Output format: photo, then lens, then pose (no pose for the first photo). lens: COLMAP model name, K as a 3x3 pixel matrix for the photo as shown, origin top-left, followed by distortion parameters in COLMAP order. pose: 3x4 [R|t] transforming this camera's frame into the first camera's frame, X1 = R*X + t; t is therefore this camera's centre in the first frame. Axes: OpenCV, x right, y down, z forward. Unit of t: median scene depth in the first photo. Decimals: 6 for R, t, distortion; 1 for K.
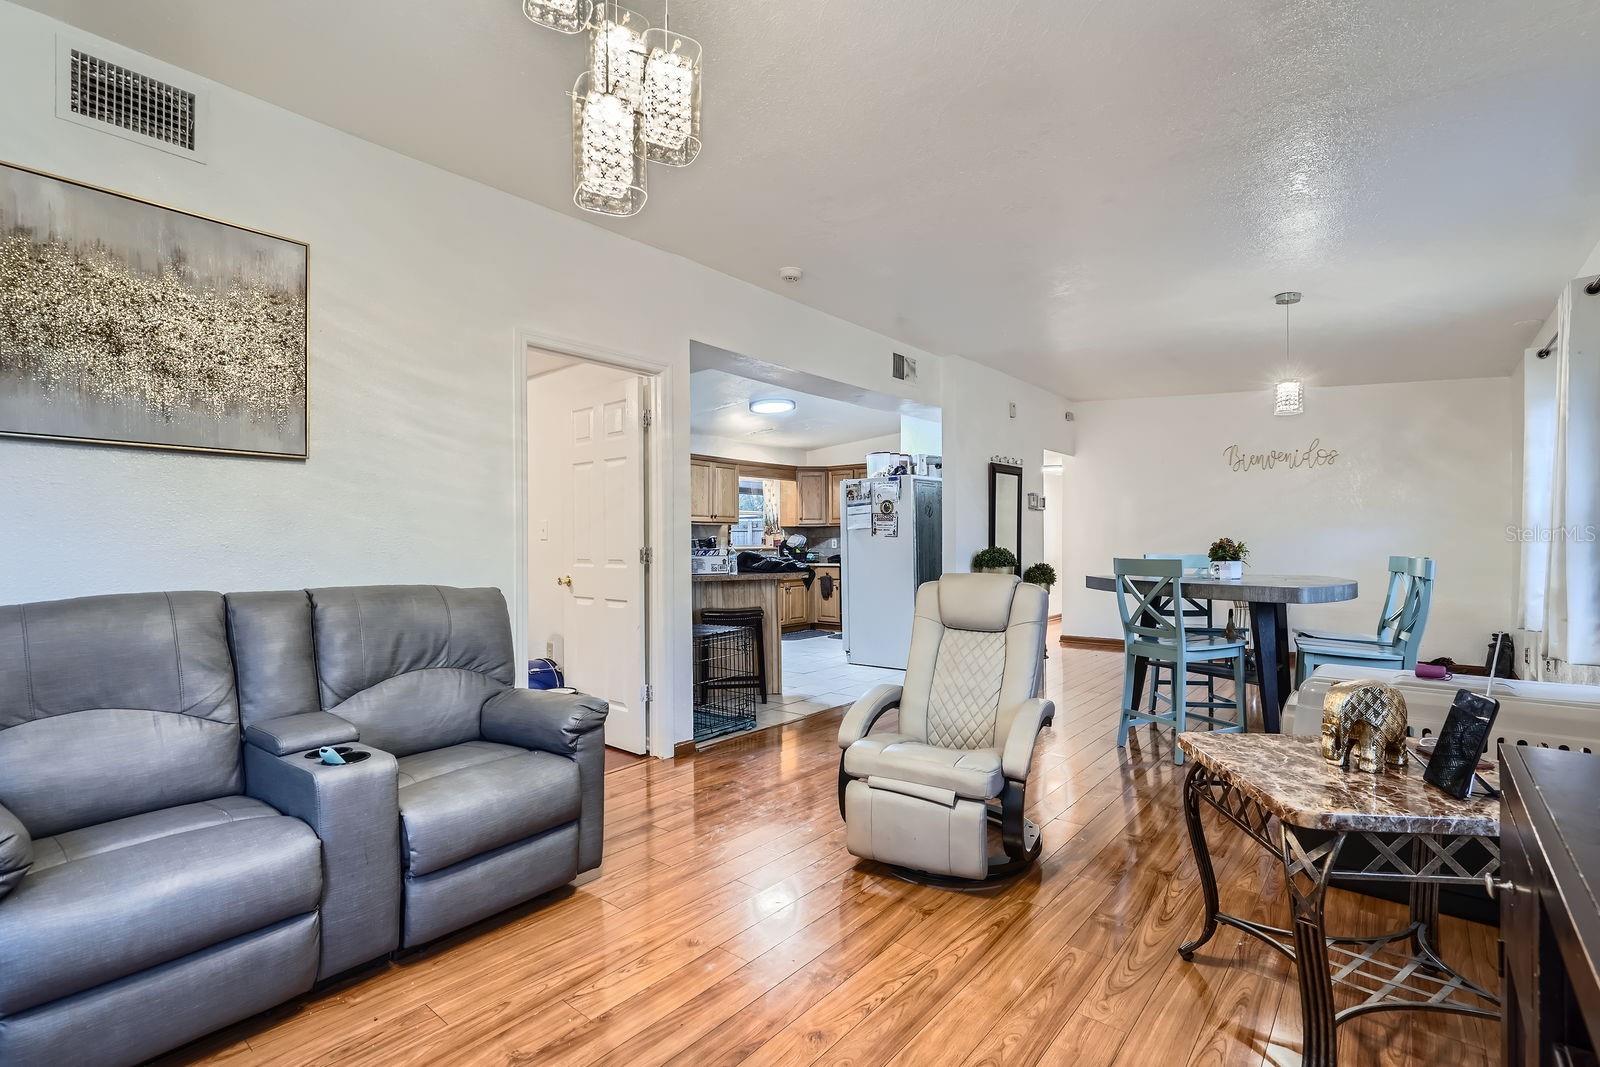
lens RADIAL K [[740.1, 0, 790.7], [0, 740.1, 536.6], [0, 0, 1]] dist [0.001588, -0.002333]
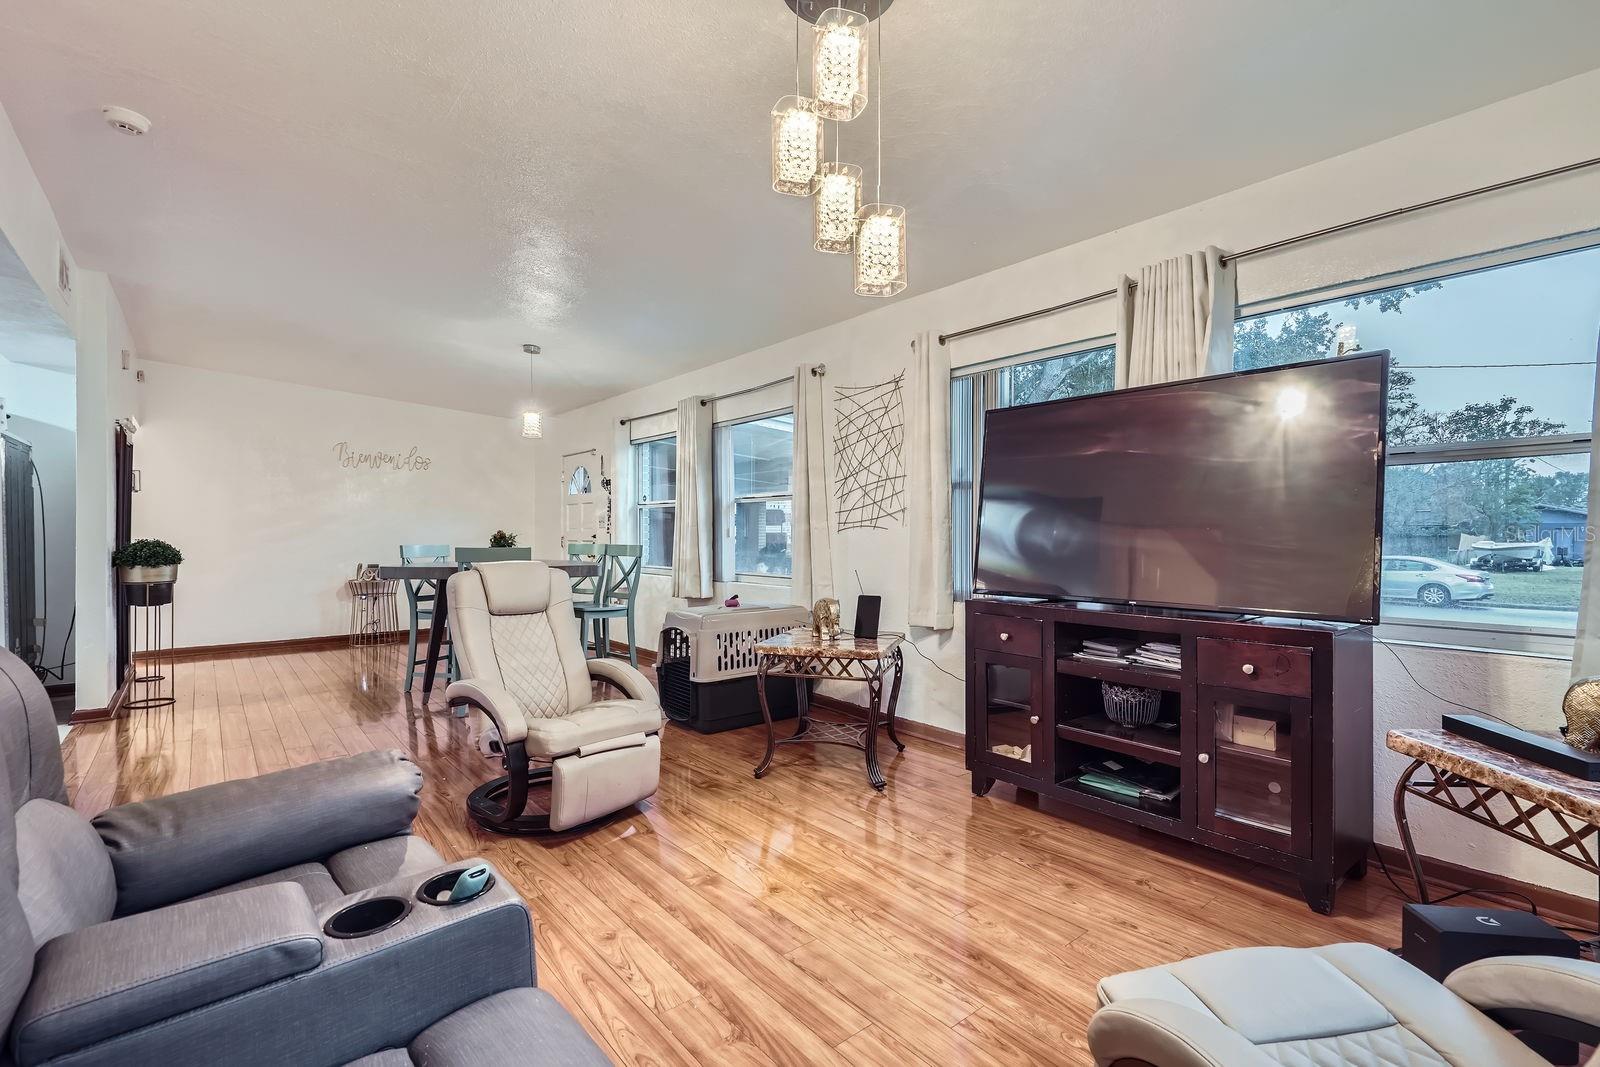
lens RADIAL K [[740.1, 0, 797.4], [0, 740.1, 538.7], [0, 0, 1]] dist [0.001588, -0.002333]
pose [[0.171162, -0.003045, 0.985238, -0.761520], [-0.009249, 0.999946, 0.004698, 0.007206], [-0.985199, -0.009916, 0.171125, 0.420924]]
